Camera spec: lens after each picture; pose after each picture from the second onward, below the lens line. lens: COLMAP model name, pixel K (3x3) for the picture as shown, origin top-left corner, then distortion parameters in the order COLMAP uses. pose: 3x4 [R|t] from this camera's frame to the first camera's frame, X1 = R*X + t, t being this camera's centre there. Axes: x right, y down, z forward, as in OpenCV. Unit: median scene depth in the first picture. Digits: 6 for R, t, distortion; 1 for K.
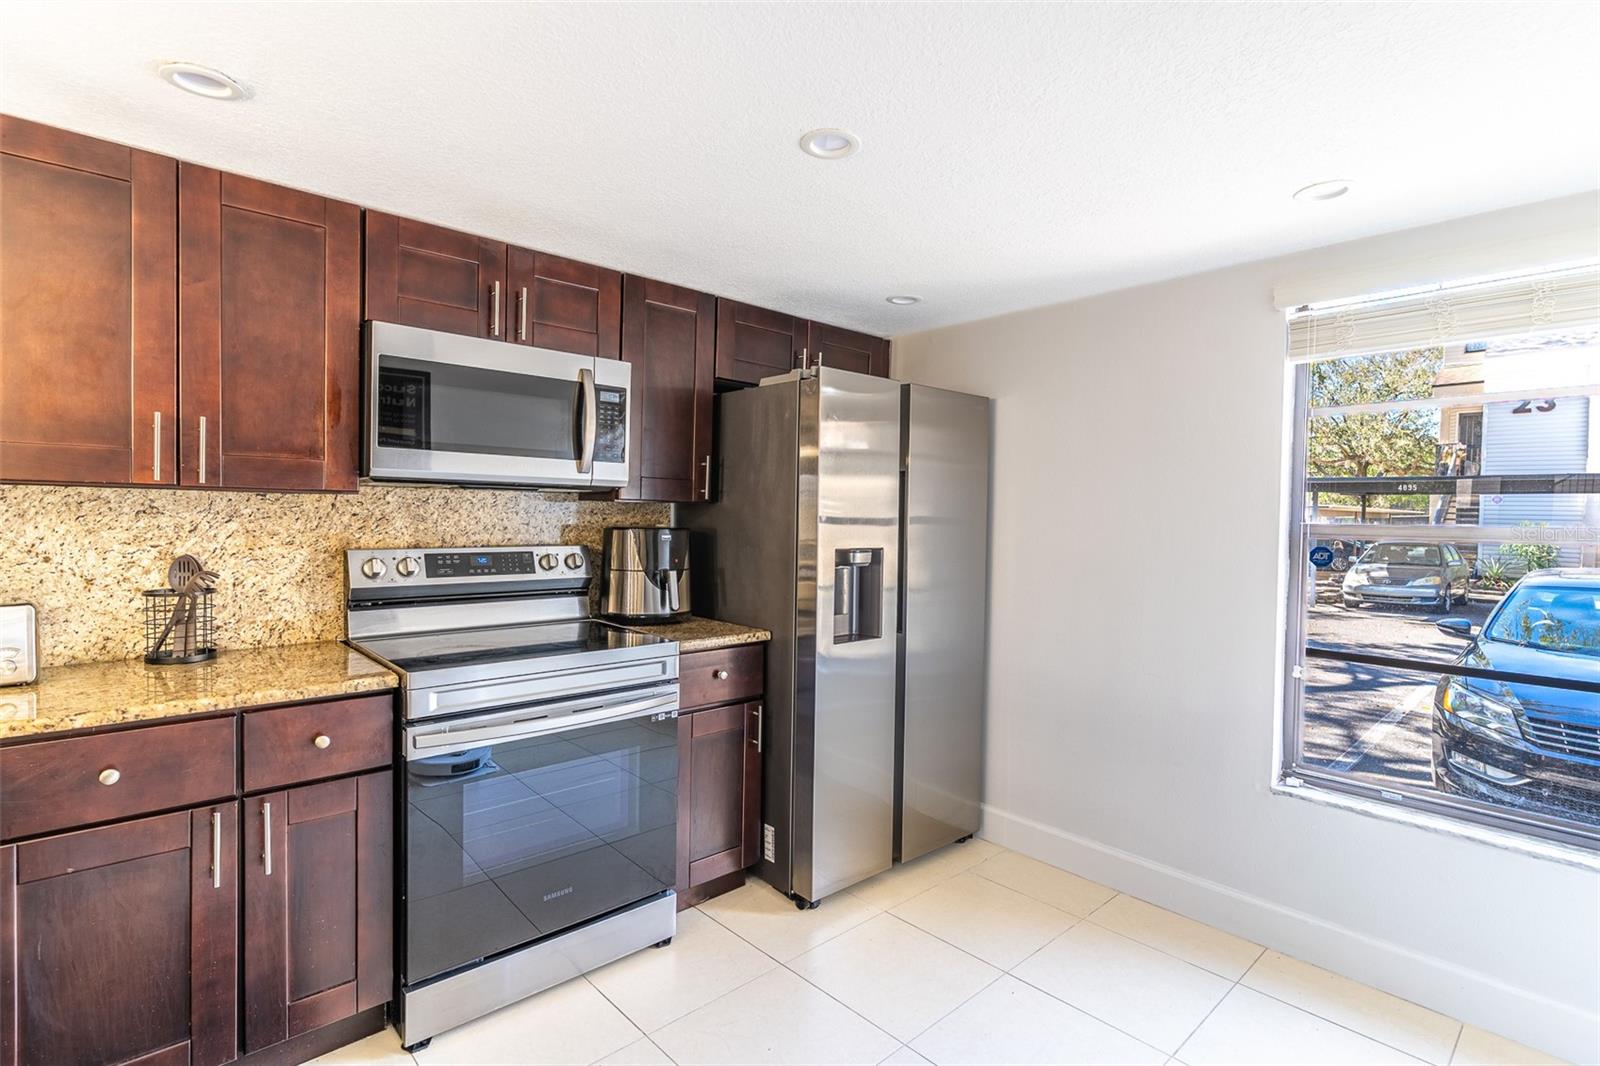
lens RADIAL K [[769.7, 0, 802.4], [0, 769.7, 529.9], [0, 0, 1]] dist [0.000050, 0.000003]
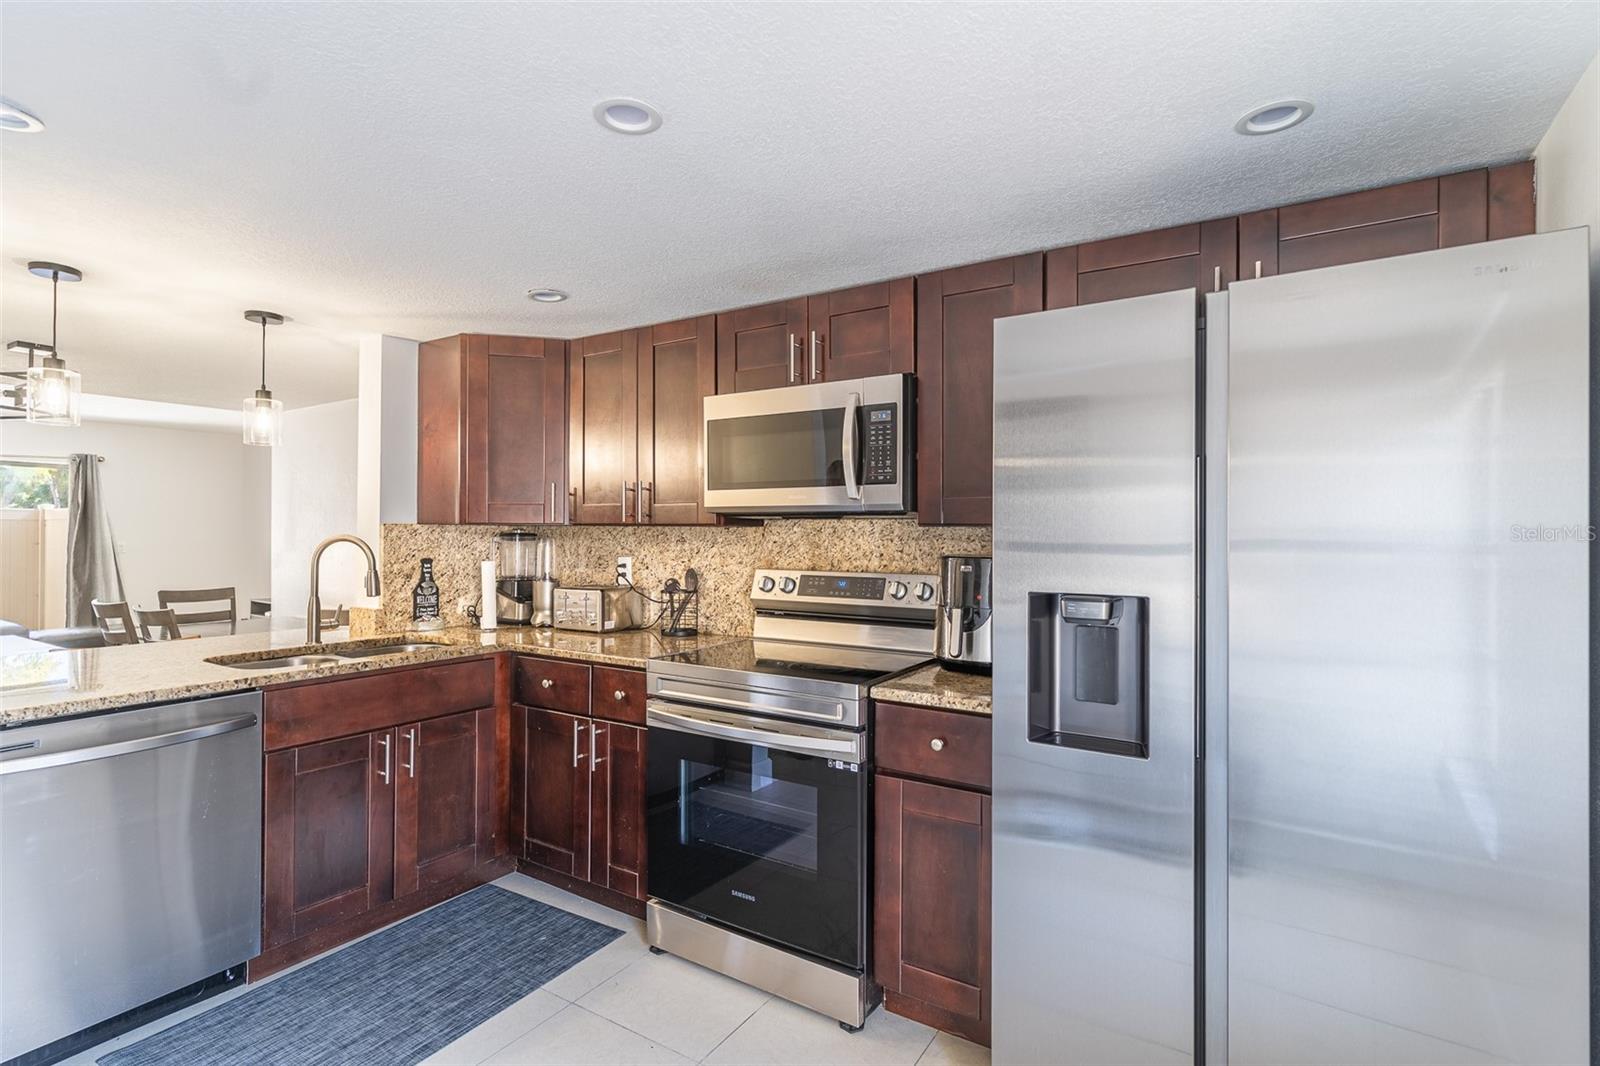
lens RADIAL K [[769.7, 0, 802.1], [0, 769.7, 531.6], [0, 0, 1]] dist [0.000050, 0.000003]
pose [[0.258332, -0.021438, -0.965818, 0.668878], [-0.024203, 0.999296, -0.028655, -0.001876], [0.965753, 0.030779, 0.257631, 0.709516]]
